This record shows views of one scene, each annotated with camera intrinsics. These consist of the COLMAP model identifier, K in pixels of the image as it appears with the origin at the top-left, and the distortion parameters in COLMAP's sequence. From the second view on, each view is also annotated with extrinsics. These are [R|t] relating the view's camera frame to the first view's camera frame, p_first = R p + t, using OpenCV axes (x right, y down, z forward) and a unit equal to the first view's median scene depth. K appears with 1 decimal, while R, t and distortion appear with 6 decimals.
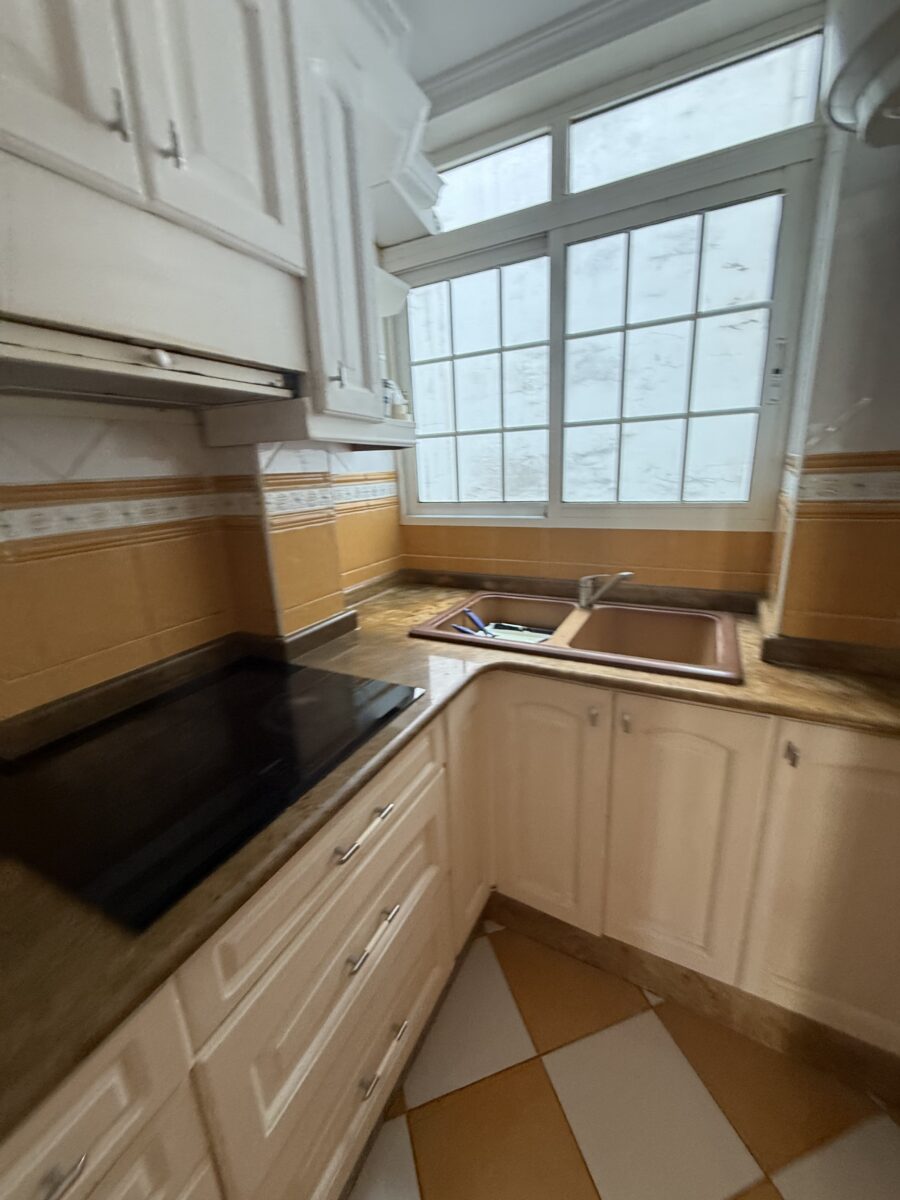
lens RADIAL K [[478.6, 0, 452.3], [0, 478.6, 596.1], [0, 0, 1]] dist [-0.001848, 0.000345]
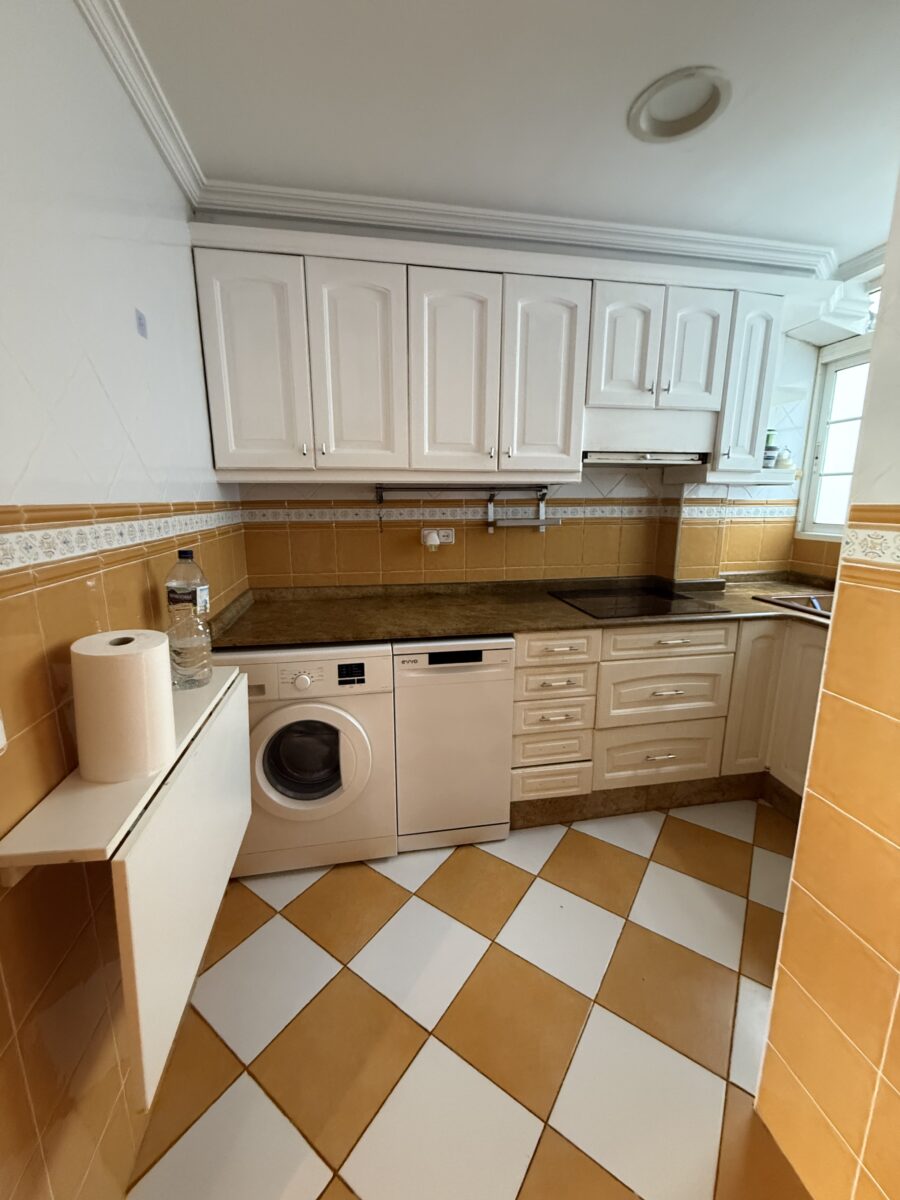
lens RADIAL K [[478.6, 0, 452.3], [0, 478.6, 596.1], [0, 0, 1]] dist [-0.001848, 0.000345]
pose [[0.603841, 0.200849, -0.771385, 0.702443], [-0.228908, 0.970666, 0.073547, 0.242158], [0.763529, 0.132165, 0.632104, -1.050190]]
